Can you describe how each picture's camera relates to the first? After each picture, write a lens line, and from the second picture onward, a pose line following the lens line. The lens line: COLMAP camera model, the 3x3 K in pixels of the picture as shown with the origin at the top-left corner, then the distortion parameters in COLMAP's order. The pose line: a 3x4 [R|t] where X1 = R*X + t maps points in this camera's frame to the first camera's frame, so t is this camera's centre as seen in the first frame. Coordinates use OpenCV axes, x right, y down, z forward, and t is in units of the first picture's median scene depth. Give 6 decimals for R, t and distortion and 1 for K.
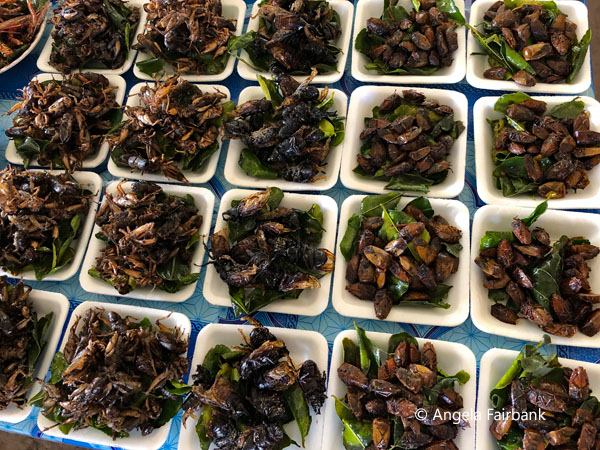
lens RADIAL K [[457.3, 0, 300.0], [0, 457.3, 225.0], [0, 0, 1]] dist [-0.005117, -0.017151]
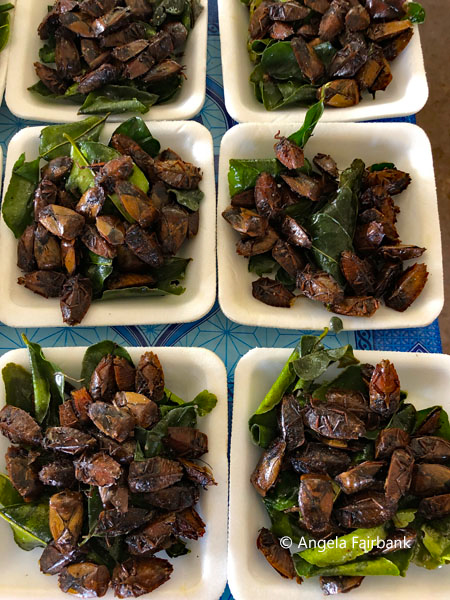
lens RADIAL K [[457.3, 0, 225.0], [0, 457.3, 300.0], [0, 0, 1]] dist [-0.005117, -0.017151]
pose [[0.983412, -0.113309, 0.141642, 0.293791], [0.095813, 0.987547, 0.124784, 0.120316], [-0.154017, -0.109143, 0.982022, 0.393503]]
